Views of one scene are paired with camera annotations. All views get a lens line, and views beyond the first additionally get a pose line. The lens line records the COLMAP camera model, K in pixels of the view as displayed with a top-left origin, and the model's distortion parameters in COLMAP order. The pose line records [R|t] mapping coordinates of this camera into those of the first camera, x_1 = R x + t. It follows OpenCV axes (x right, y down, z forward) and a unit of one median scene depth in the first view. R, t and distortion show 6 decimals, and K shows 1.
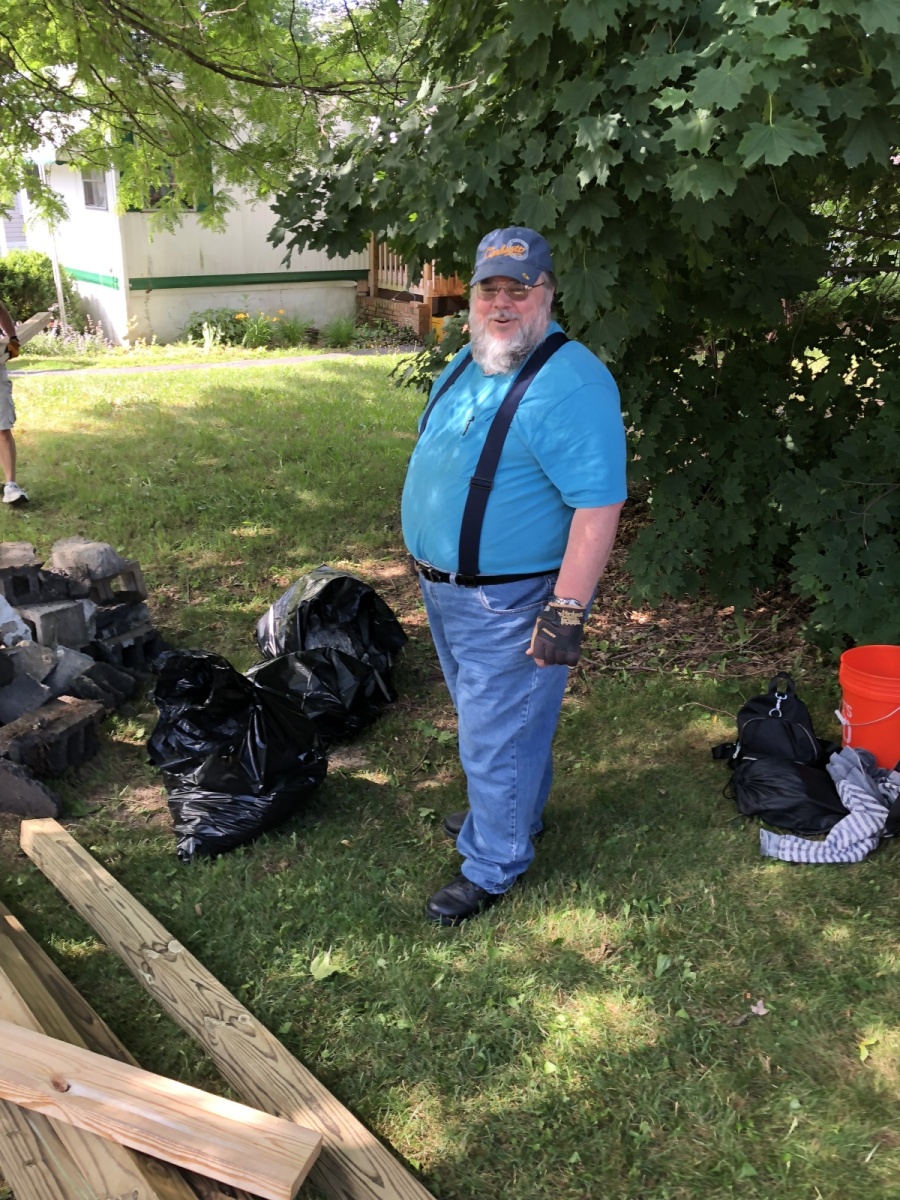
lens RADIAL K [[999.7, 0, 439.2], [0, 999.7, 574.7], [0, 0, 1]] dist [0.037281, -0.029906]
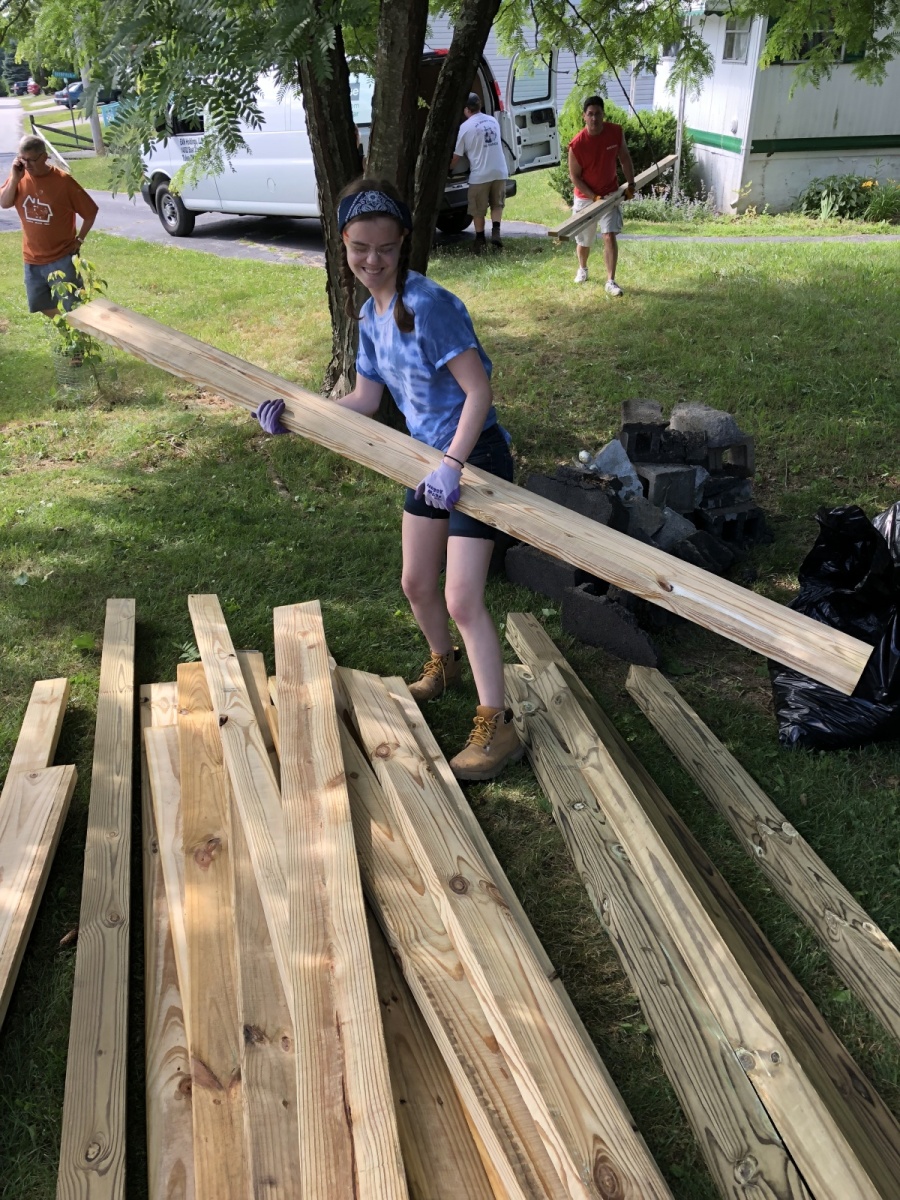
lens RADIAL K [[999.7, 0, 450.5], [0, 999.7, 588.1], [0, 0, 1]] dist [0.037281, -0.029906]
pose [[0.863716, 0.214693, -0.455962, -0.061357], [-0.156035, 0.974188, 0.163130, 0.013487], [0.479216, -0.069751, 0.874921, 0.001718]]
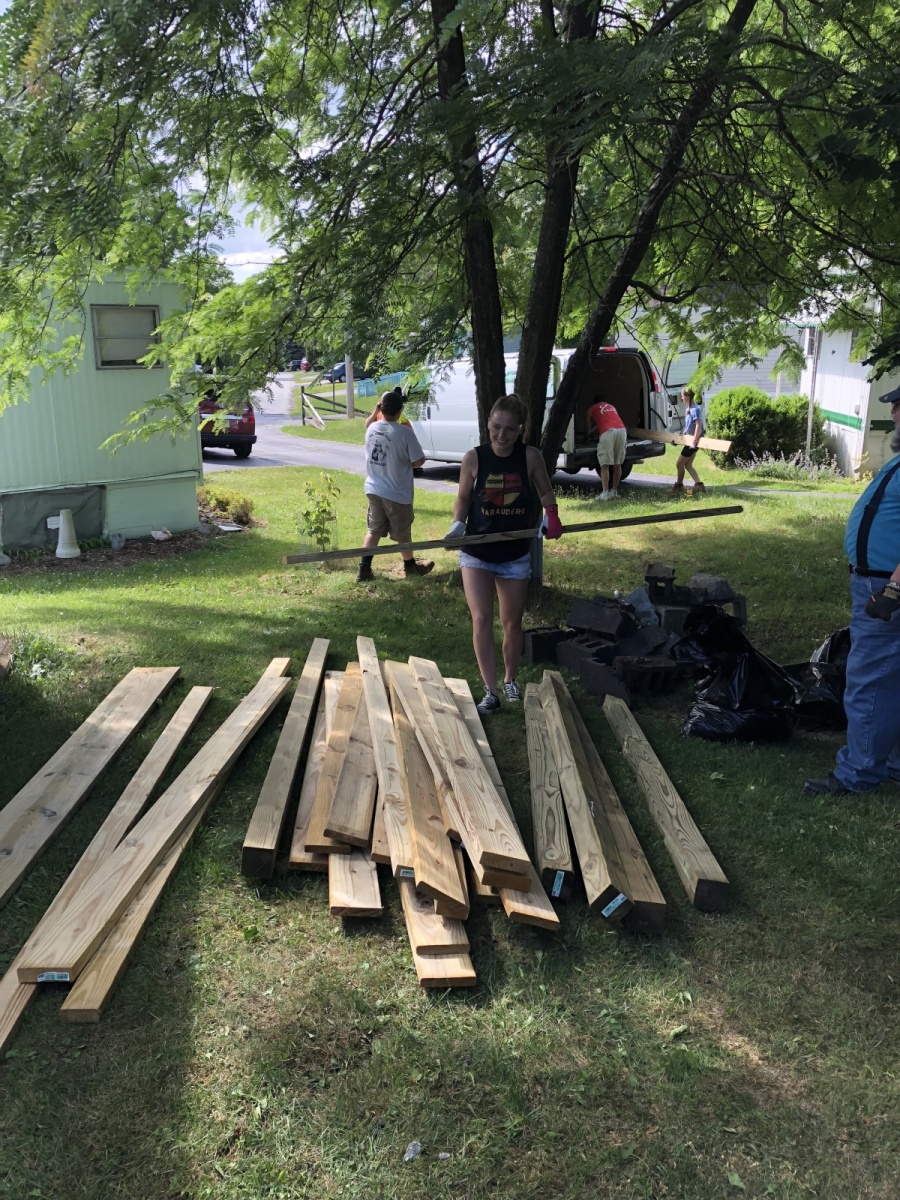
lens RADIAL K [[999.7, 0, 445.7], [0, 999.7, 599.7], [0, 0, 1]] dist [0.037281, -0.029906]
pose [[0.734254, 0.159778, -0.659804, 0.254674], [-0.236755, 0.971157, -0.028295, 0.101962], [0.636253, 0.176988, 0.750905, -0.261492]]
